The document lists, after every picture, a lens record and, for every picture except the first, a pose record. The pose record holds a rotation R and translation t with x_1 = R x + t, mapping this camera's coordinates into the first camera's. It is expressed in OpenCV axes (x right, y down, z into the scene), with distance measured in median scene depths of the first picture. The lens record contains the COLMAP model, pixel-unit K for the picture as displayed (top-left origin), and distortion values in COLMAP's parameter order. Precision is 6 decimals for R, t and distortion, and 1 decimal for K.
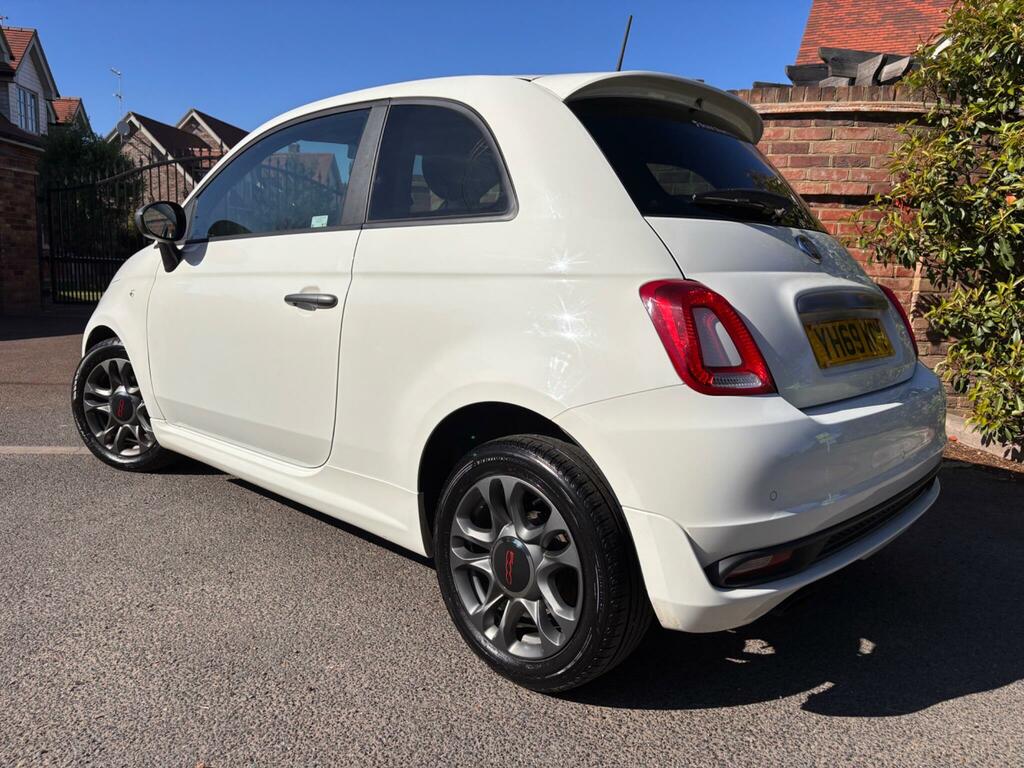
lens RADIAL K [[772.6, 0, 513.6], [0, 772.6, 382.8], [0, 0, 1]] dist [0.017539, -0.015635]
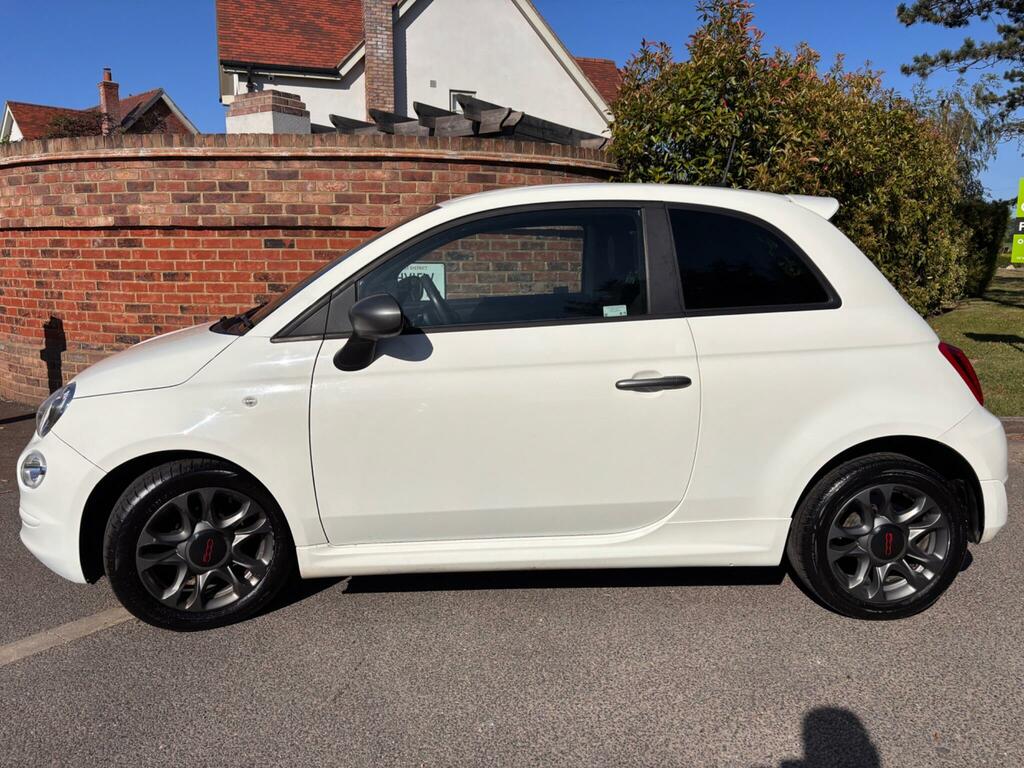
lens RADIAL K [[772.6, 0, 506.8], [0, 772.6, 387.2], [0, 0, 1]] dist [0.017539, -0.015635]
pose [[0.689086, -0.158154, 0.707211, -0.385841], [0.135622, 0.986797, 0.088532, -0.074196], [-0.711876, 0.034908, 0.701438, 0.119136]]
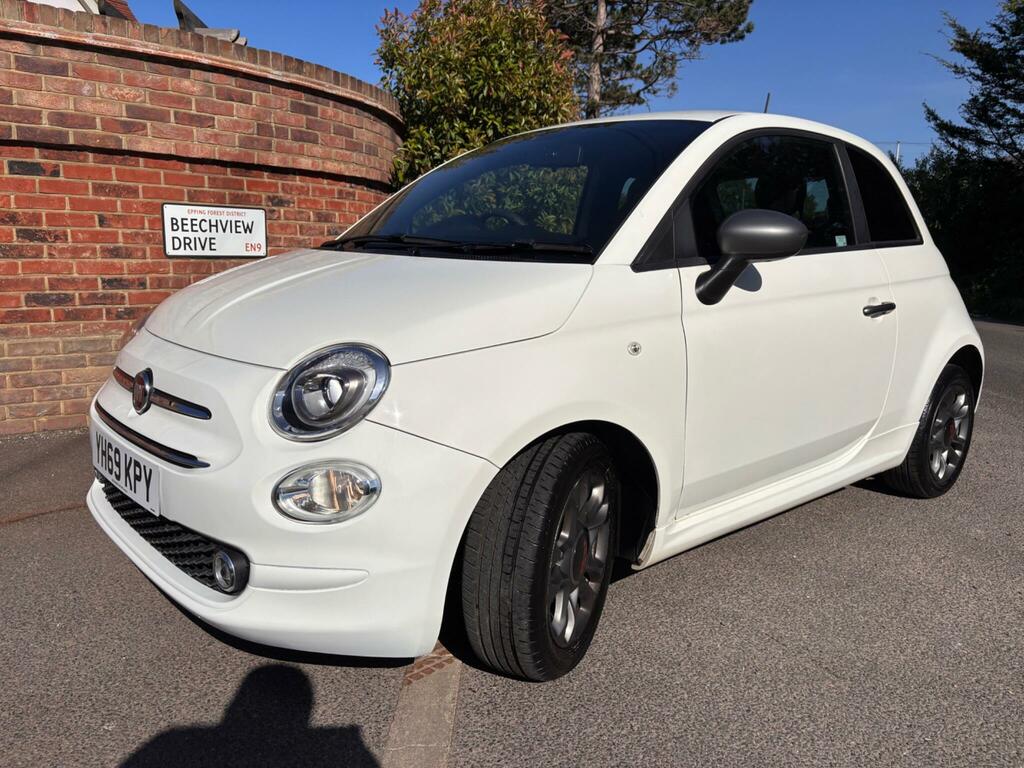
lens RADIAL K [[772.6, 0, 510.5], [0, 772.6, 383.1], [0, 0, 1]] dist [0.017539, -0.015635]
pose [[0.097754, -0.211026, 0.972580, -0.484185], [0.131114, 0.971473, 0.197608, -0.099203], [-0.986536, 0.108202, 0.122634, 0.458817]]
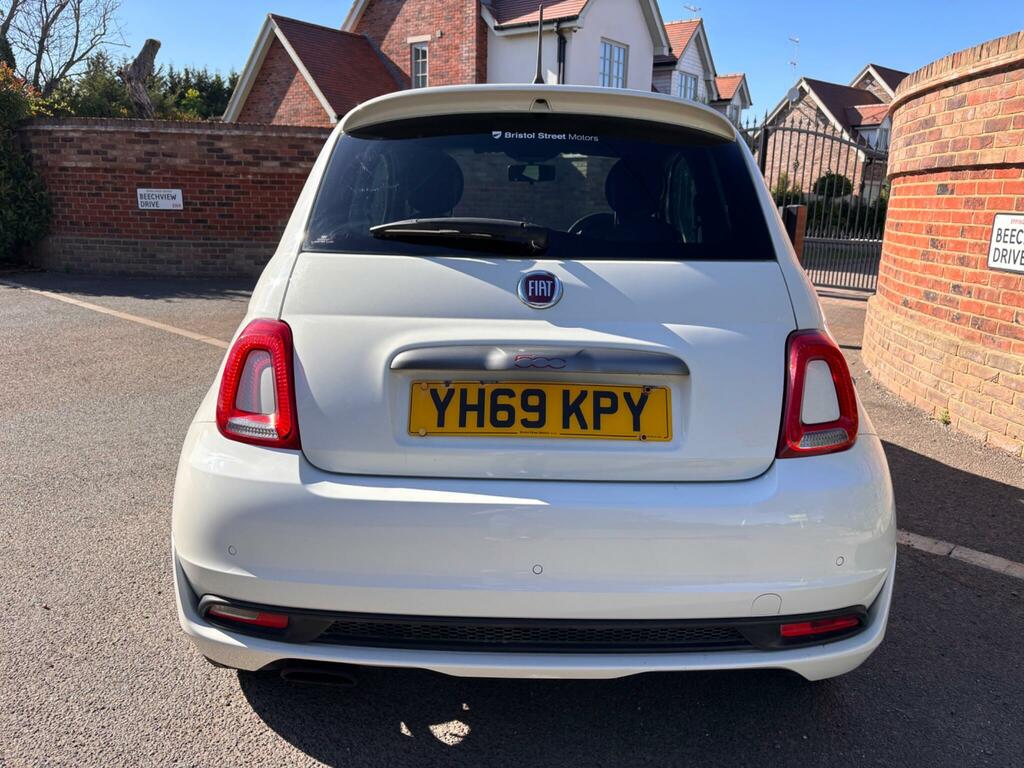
lens RADIAL K [[772.6, 0, 530.9], [0, 772.6, 390.5], [0, 0, 1]] dist [0.017539, -0.015635]
pose [[0.689433, 0.150870, -0.708463, 0.280062], [-0.107307, 0.988549, 0.106091, -0.044468], [0.716357, 0.002880, 0.697728, 0.128425]]
